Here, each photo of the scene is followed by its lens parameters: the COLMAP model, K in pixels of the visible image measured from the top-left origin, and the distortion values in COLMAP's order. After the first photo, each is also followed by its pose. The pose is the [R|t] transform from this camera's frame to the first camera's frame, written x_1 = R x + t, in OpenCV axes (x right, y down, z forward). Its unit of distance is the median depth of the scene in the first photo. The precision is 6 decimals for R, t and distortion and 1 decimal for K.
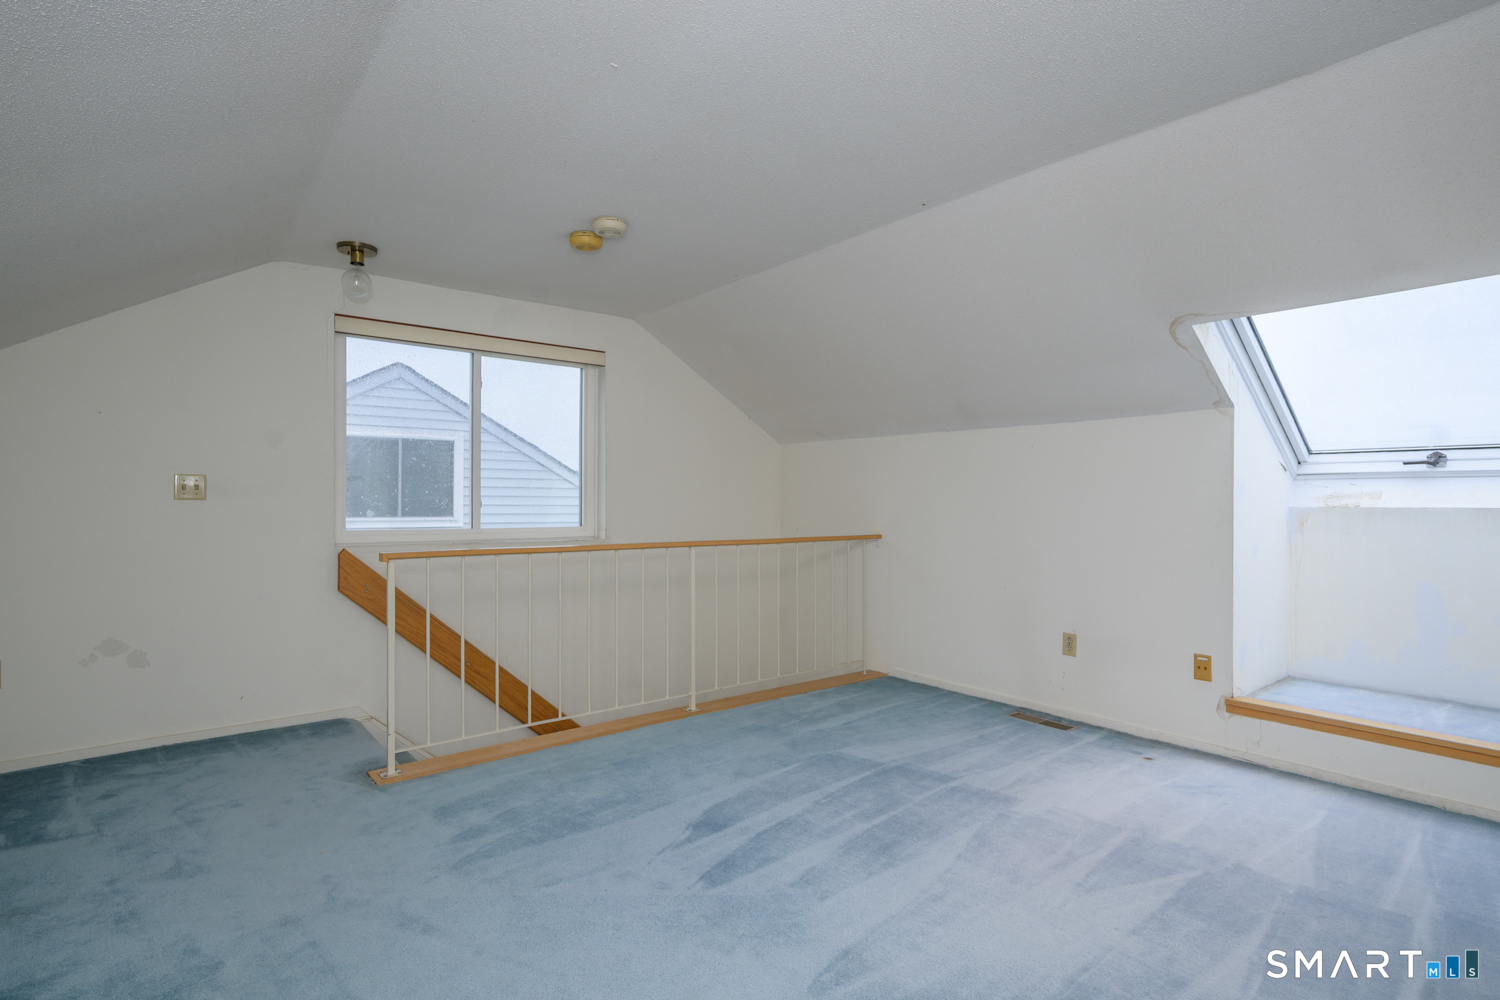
lens RADIAL K [[749.1, 0, 750.0], [0, 749.1, 500.0], [0, 0, 1]] dist [-0.000363, 0.000042]
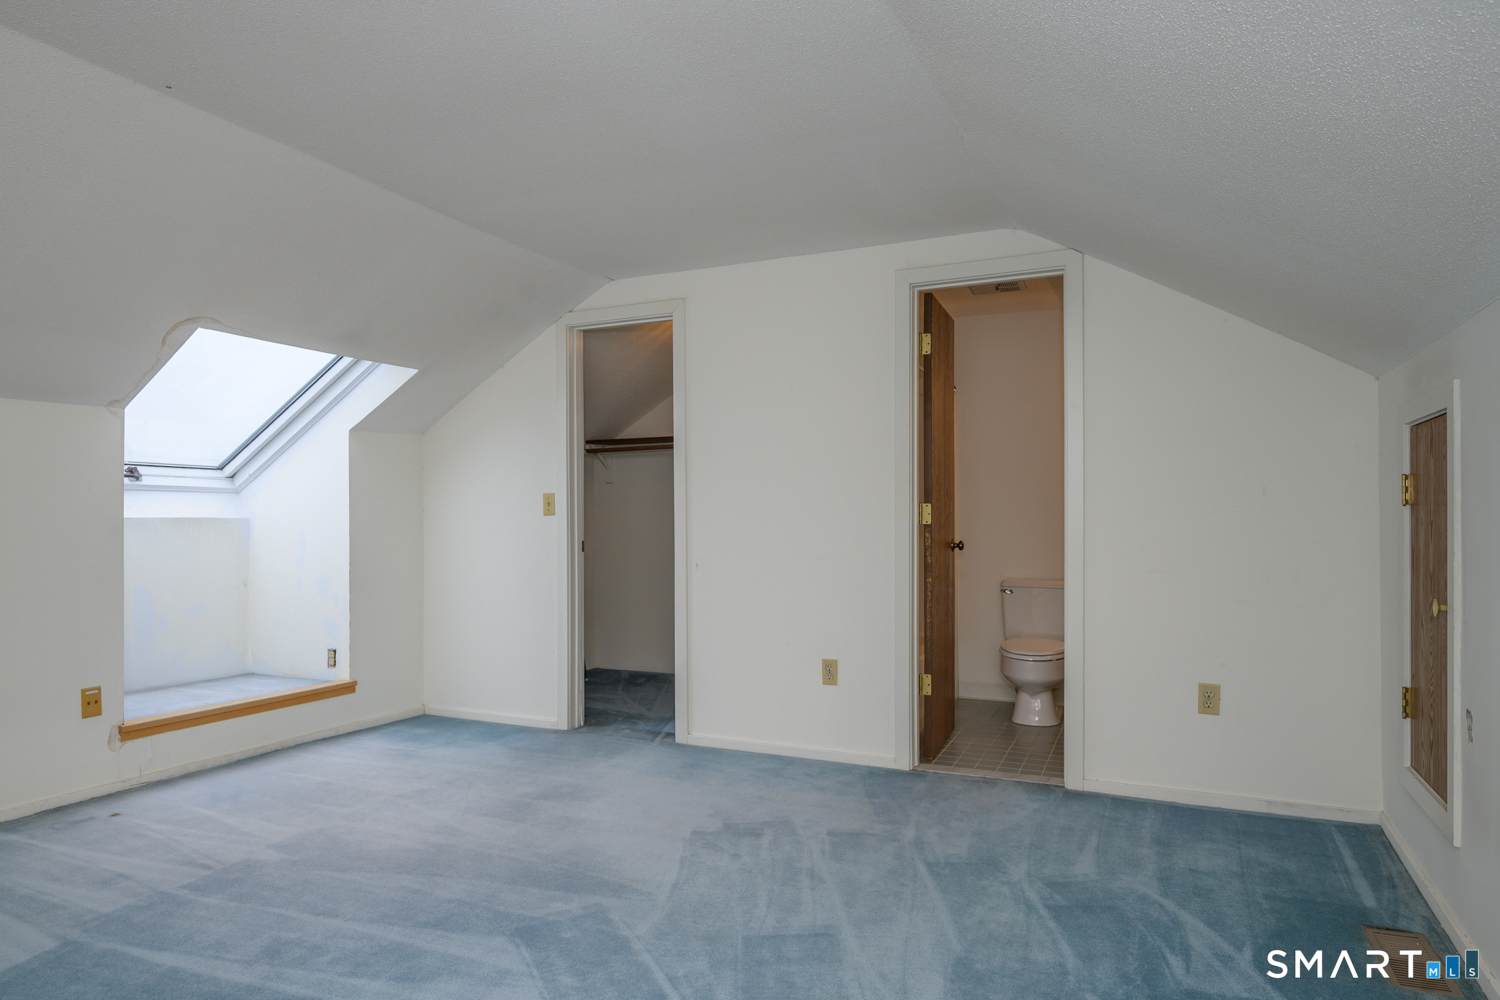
lens RADIAL K [[876.1, 0, 750.0], [0, 876.1, 500.0], [0, 0, 1]] dist [-0.005065, 0.000231]
pose [[-0.410387, 0.012739, 0.911822, -0.658517], [0.004835, 0.999919, -0.011794, 0.003998], [-0.911898, -0.000431, -0.410416, 0.738394]]
